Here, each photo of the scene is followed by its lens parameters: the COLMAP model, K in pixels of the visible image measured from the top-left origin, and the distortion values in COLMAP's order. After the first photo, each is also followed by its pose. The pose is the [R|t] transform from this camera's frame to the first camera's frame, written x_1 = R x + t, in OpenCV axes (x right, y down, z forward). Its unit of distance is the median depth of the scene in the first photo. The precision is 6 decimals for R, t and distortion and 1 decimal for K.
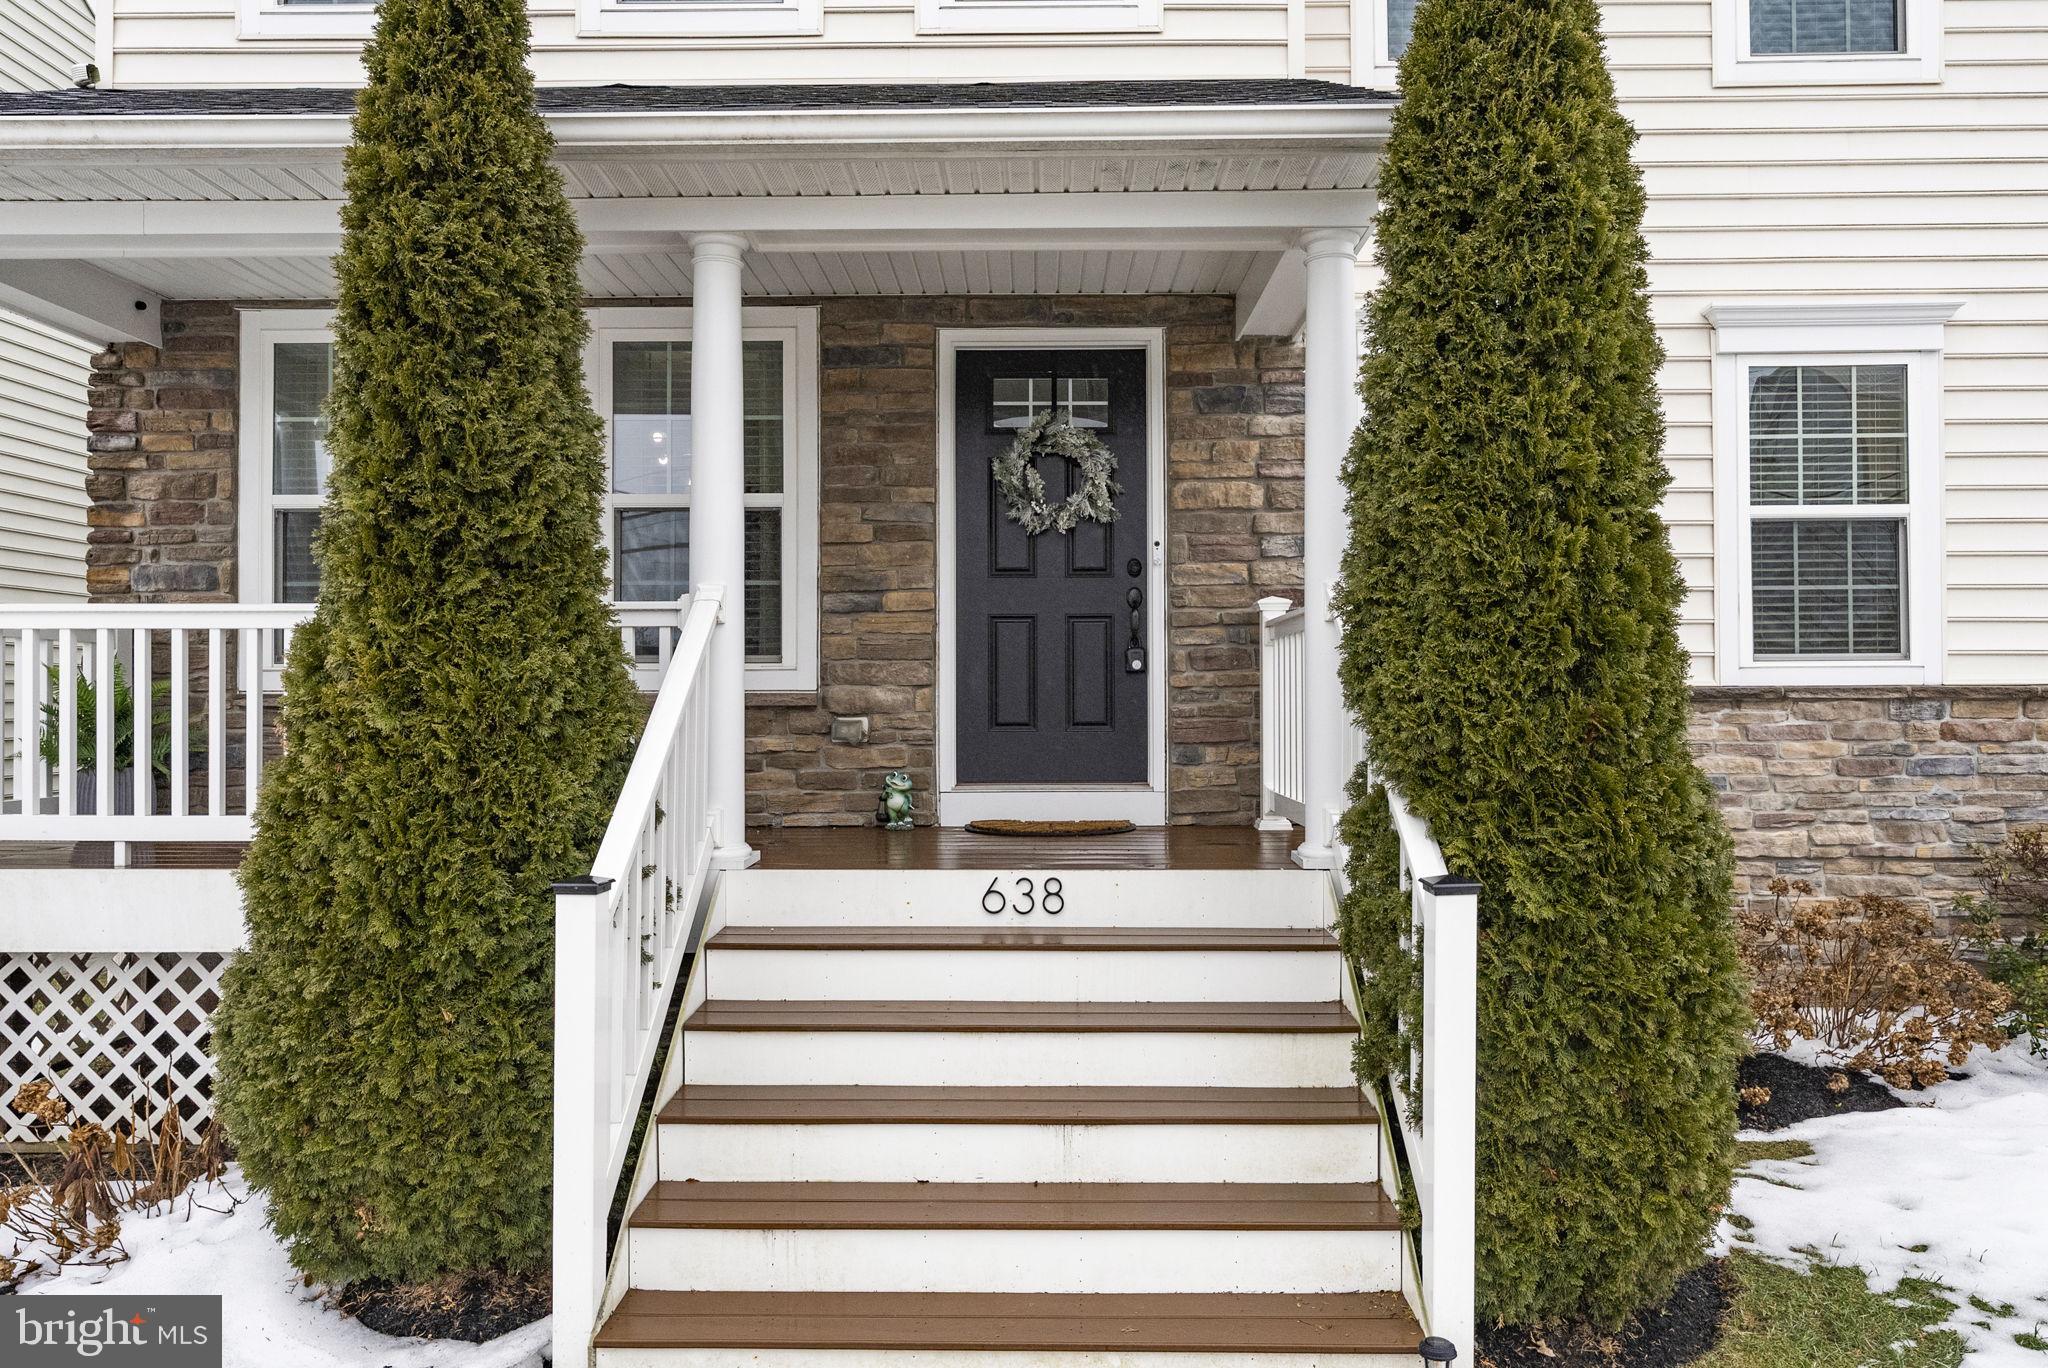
lens RADIAL K [[1368.0, 0, 1024.0], [0, 1368.0, 684.0], [0, 0, 1]] dist [-0.001825, 0.000298]
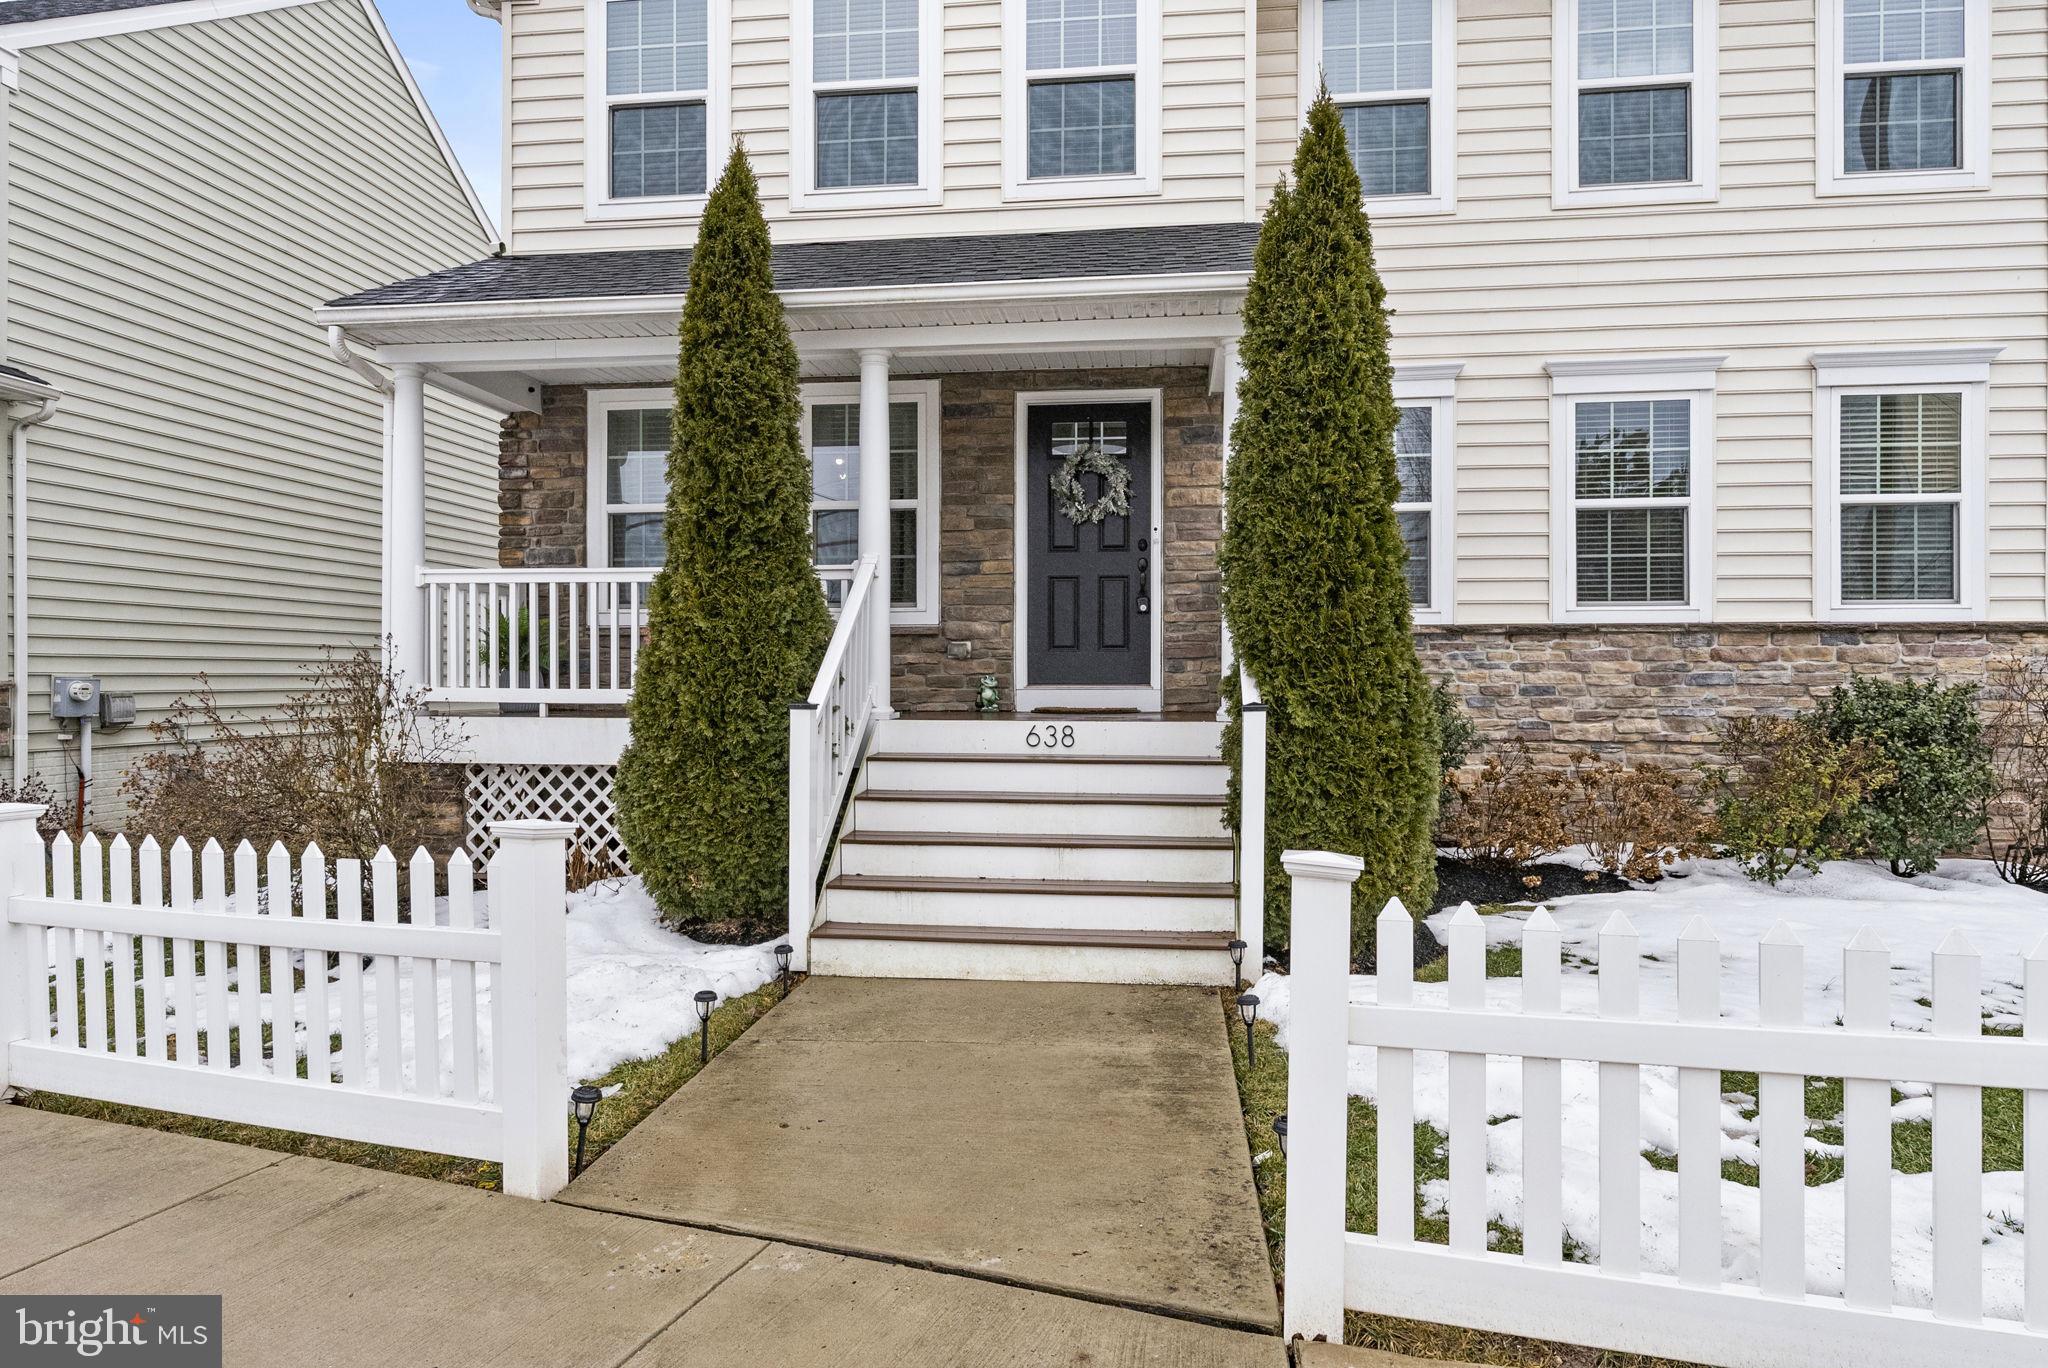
lens RADIAL K [[1233.2, 0, 1024.0], [0, 1233.2, 684.0], [0, 0, 1]] dist [-0.007935, 0.000125]
pose [[0.993839, 0.004045, -0.110763, 0.132046], [-0.002121, 0.999845, 0.017478, 0.061197], [0.110816, -0.017135, 0.993693, -0.509822]]
